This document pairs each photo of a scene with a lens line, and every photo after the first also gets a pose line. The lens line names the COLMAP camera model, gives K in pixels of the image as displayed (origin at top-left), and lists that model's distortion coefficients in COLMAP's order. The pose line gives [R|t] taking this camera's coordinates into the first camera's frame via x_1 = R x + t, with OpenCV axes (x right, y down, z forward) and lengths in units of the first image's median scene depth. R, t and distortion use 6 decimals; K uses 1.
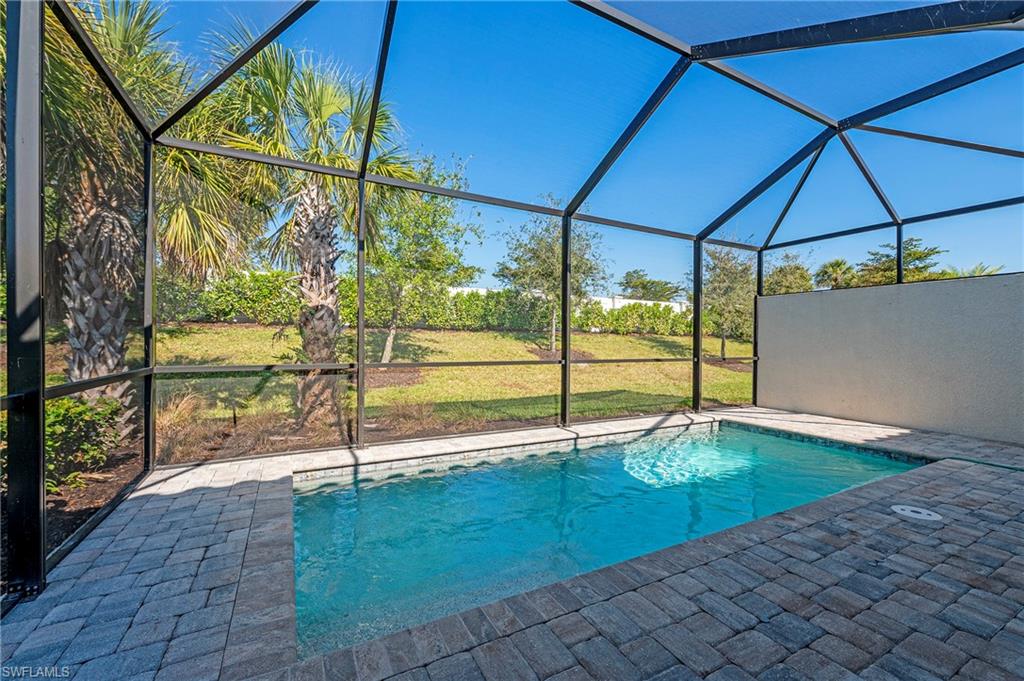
lens RADIAL K [[418.6, 0, 515.4], [0, 418.6, 345.1], [0, 0, 1]] dist [-0.017815, -0.000203]
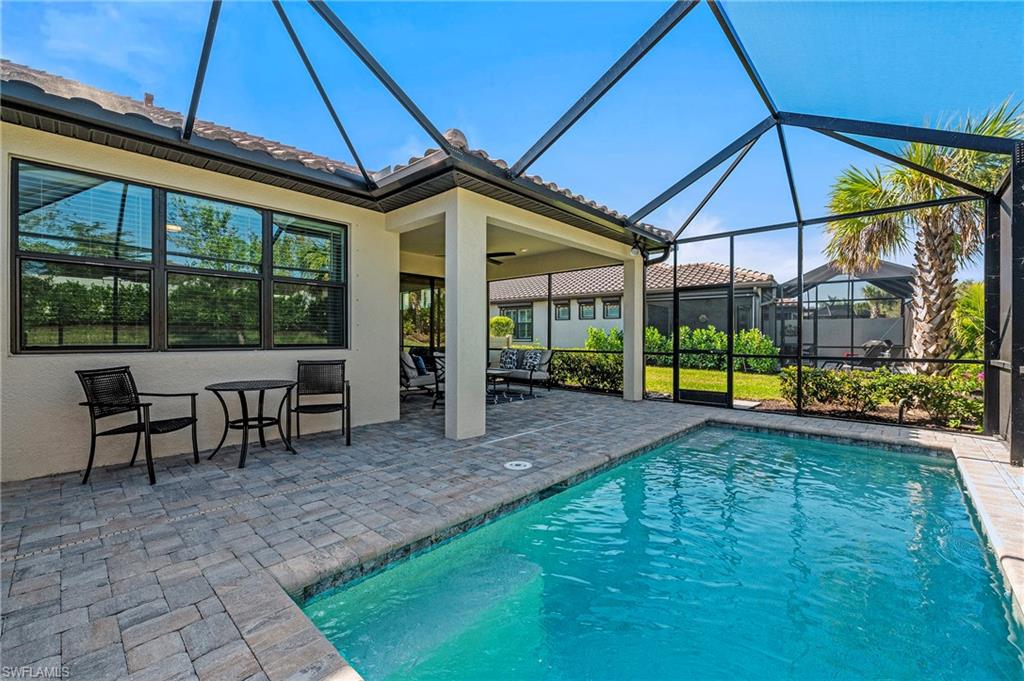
lens RADIAL K [[418.6, 0, 510.9], [0, 418.6, 338.2], [0, 0, 1]] dist [-0.017815, -0.000203]
pose [[-0.948284, -0.006516, -0.317356, 1.465350], [-0.009592, 0.999921, 0.008132, -0.026508], [0.317278, 0.010755, -0.948272, 2.341549]]
